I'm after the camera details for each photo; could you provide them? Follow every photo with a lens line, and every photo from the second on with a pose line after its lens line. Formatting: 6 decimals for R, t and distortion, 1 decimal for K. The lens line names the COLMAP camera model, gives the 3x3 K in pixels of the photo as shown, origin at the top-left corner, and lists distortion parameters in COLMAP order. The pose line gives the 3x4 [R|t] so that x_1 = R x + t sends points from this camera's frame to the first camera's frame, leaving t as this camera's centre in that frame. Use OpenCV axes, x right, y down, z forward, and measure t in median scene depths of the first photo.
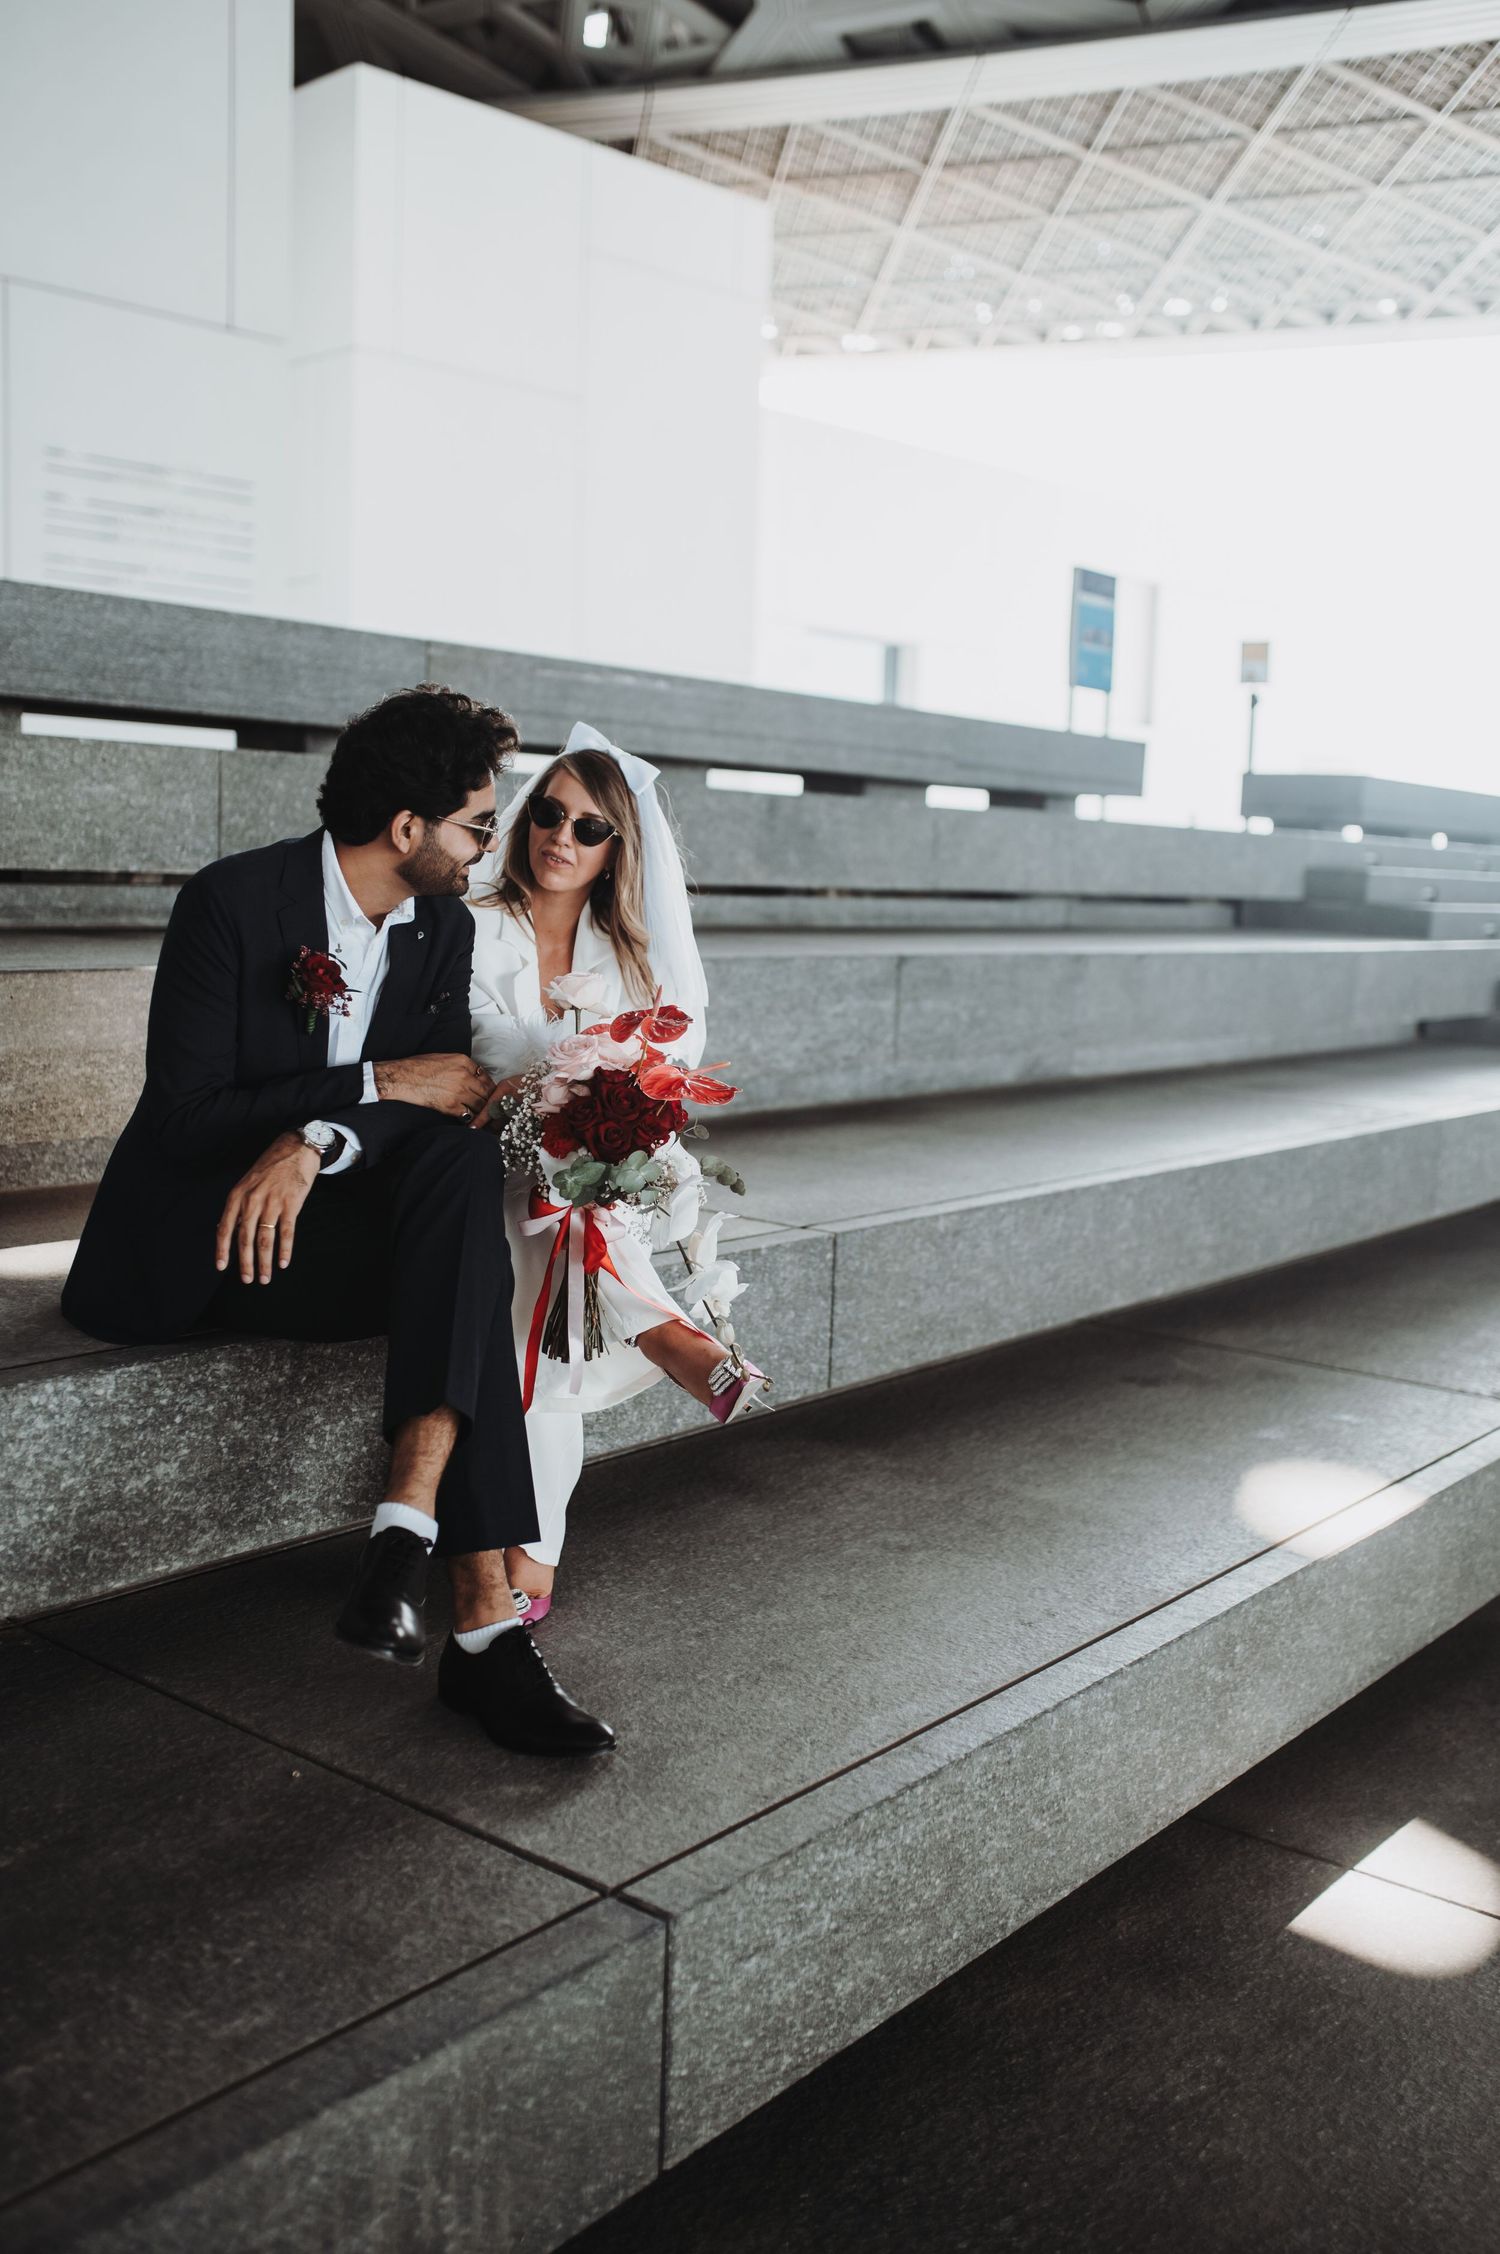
lens RADIAL K [[2174.9, 0, 749.2], [0, 2174.9, 1133.0], [0, 0, 1]] dist [-0.020802, 0.000000]
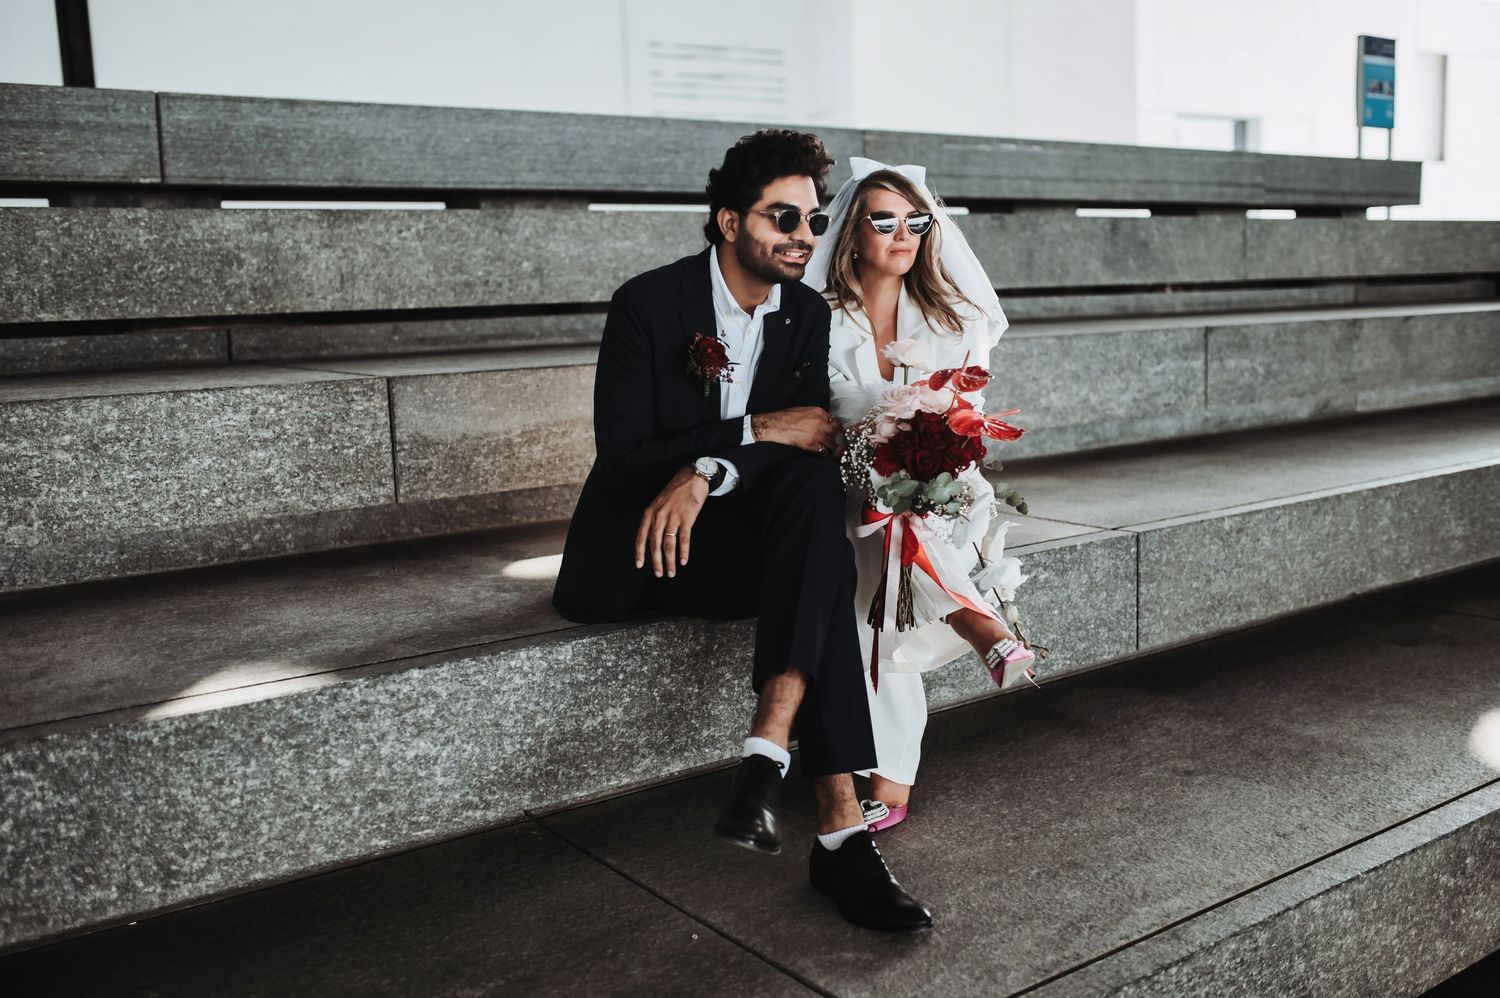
lens RADIAL K [[1447.3, 0, 760.2], [0, 1447.3, 499.2], [0, 0, 1]] dist [-0.020802, 0.000000]
pose [[0.962982, -0.033298, -0.267502, 0.061952], [0.036906, 0.999283, 0.008468, 0.011105], [0.267028, -0.018027, 0.963520, 0.106199]]
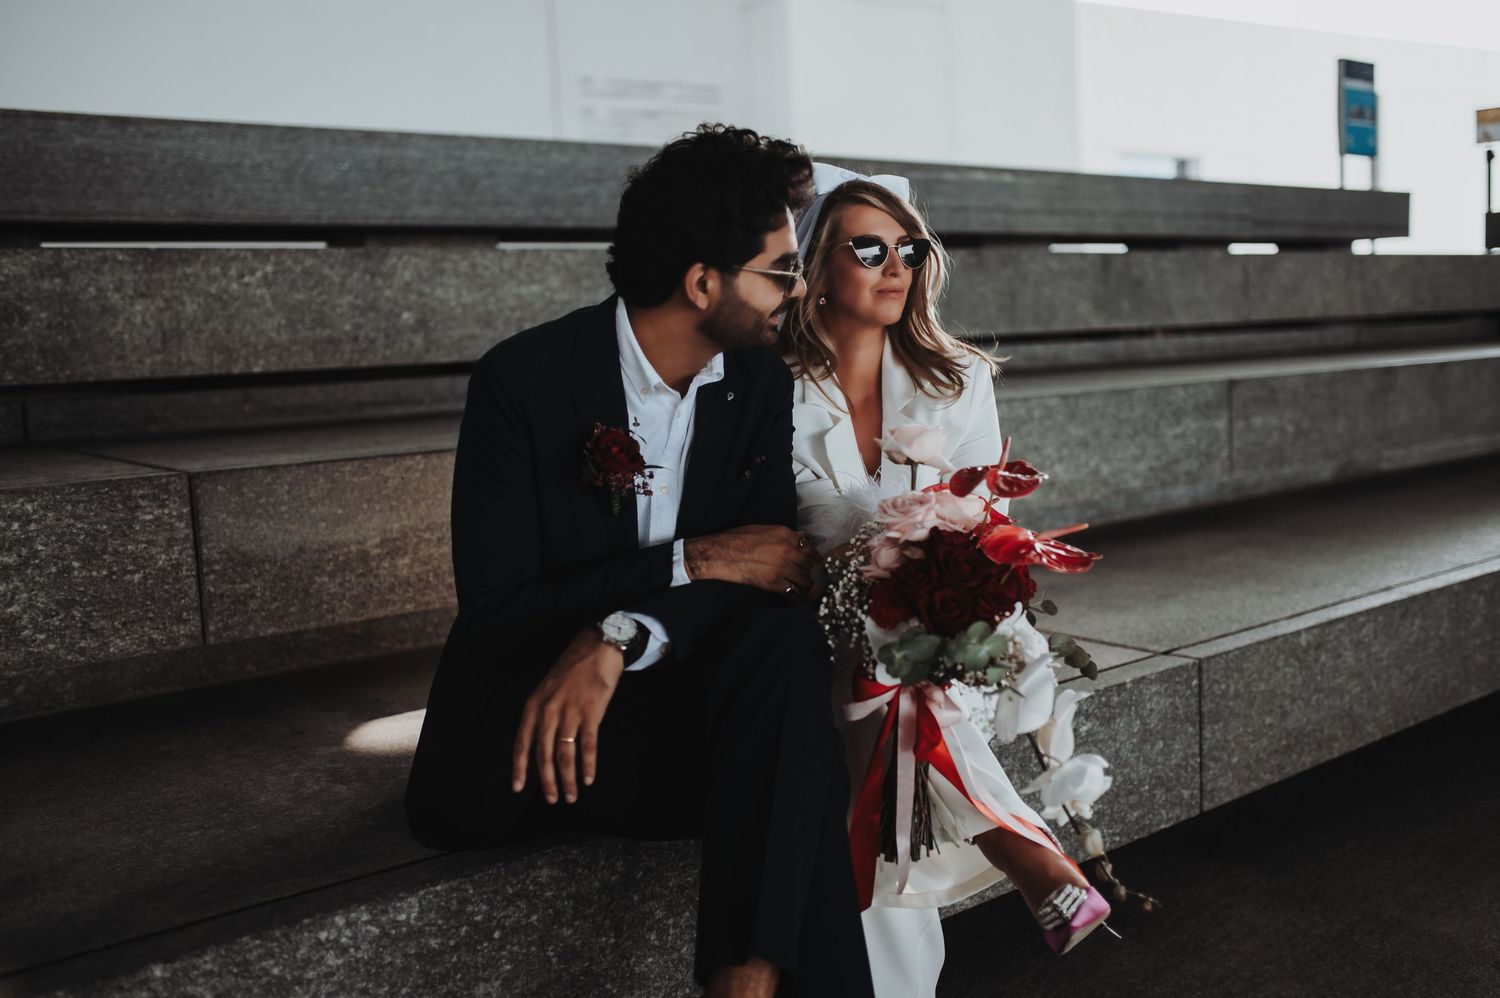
lens RADIAL K [[1447.3, 0, 760.6], [0, 1447.3, 467.0], [0, 0, 1]] dist [-0.020802, 0.000000]
pose [[0.972170, -0.060737, -0.226265, -0.001077], [0.053027, 0.997791, -0.040006, -0.030317], [0.228195, 0.026895, 0.973244, 0.342663]]
